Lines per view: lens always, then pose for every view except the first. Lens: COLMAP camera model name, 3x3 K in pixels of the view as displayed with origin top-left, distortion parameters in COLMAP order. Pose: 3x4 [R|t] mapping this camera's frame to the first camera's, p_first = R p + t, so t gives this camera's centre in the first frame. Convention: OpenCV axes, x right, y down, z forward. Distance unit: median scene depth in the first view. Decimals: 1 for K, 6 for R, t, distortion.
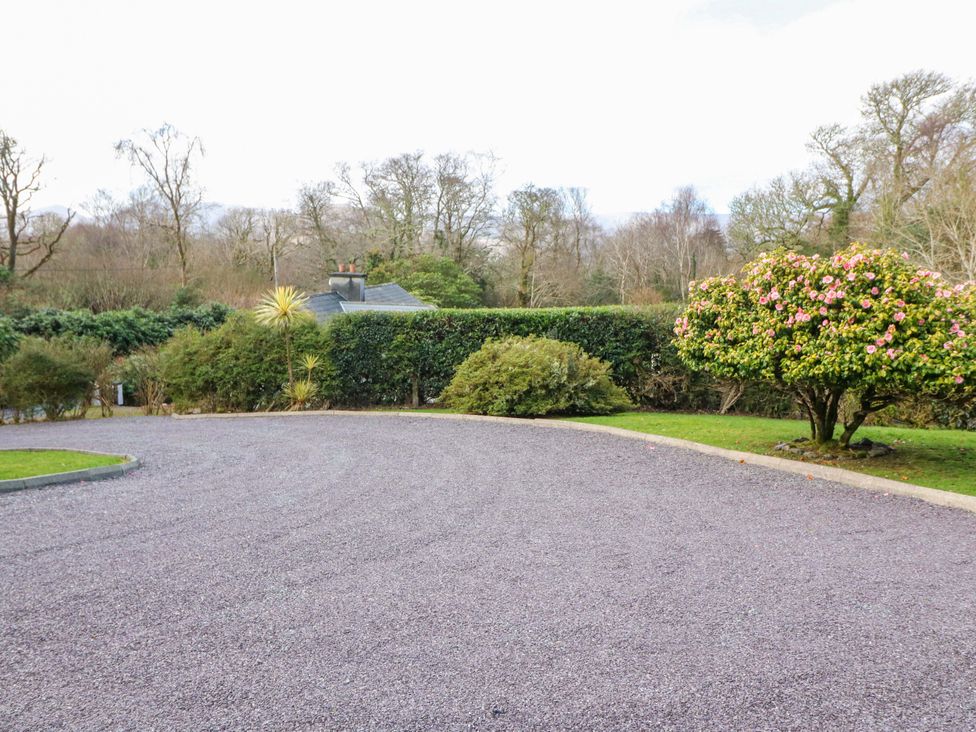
lens RADIAL K [[730.3, 0, 488.0], [0, 730.3, 366.0], [0, 0, 1]] dist [0.002363, 0.002897]
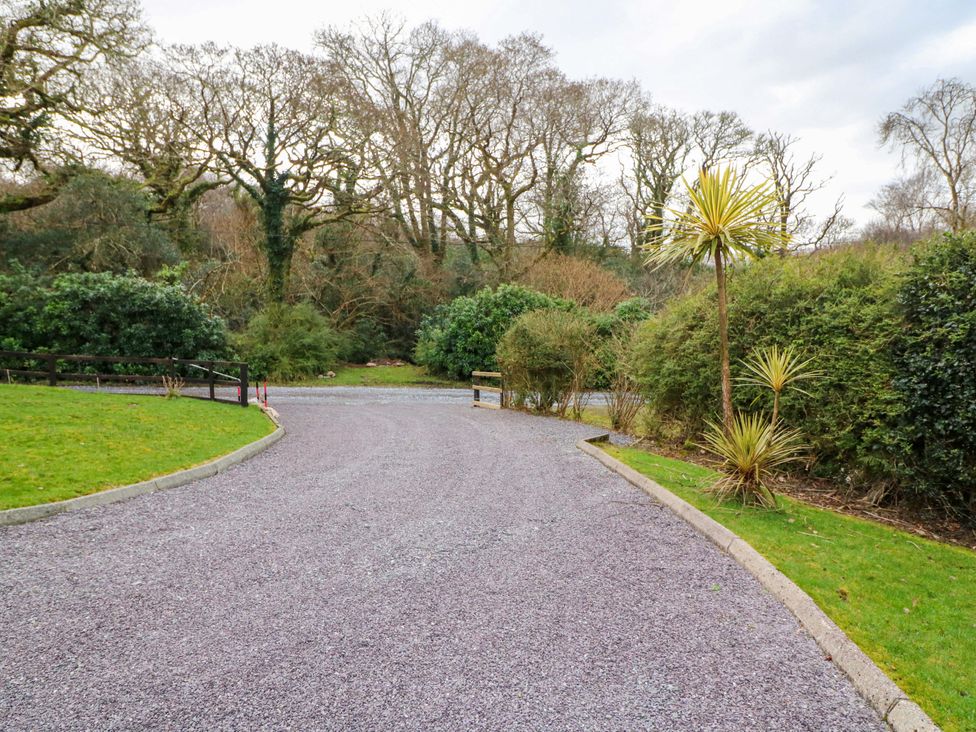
lens RADIAL K [[605.1, 0, 483.2], [0, 605.1, 348.3], [0, 0, 1]] dist [-0.004133, -0.004975]
pose [[0.409392, 0.067183, -0.909882, -0.030787], [-0.090971, 0.995321, 0.032560, -0.010611], [0.907812, 0.069443, 0.413588, 0.680656]]
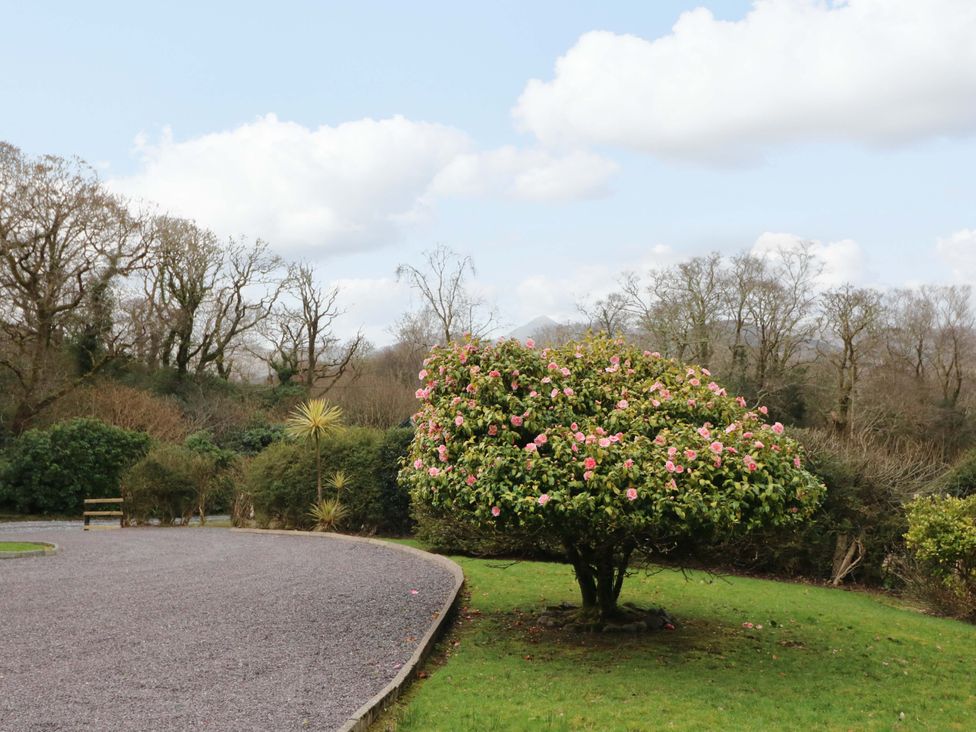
lens RADIAL K [[860.6, 0, 491.5], [0, 860.6, 352.2], [0, 0, 1]] dist [0.006378, -0.000320]
pose [[0.891970, -0.017697, -0.451749, 0.394926], [-0.064559, 0.984007, -0.166018, 0.003742], [0.447462, 0.177248, 0.876562, 0.081861]]
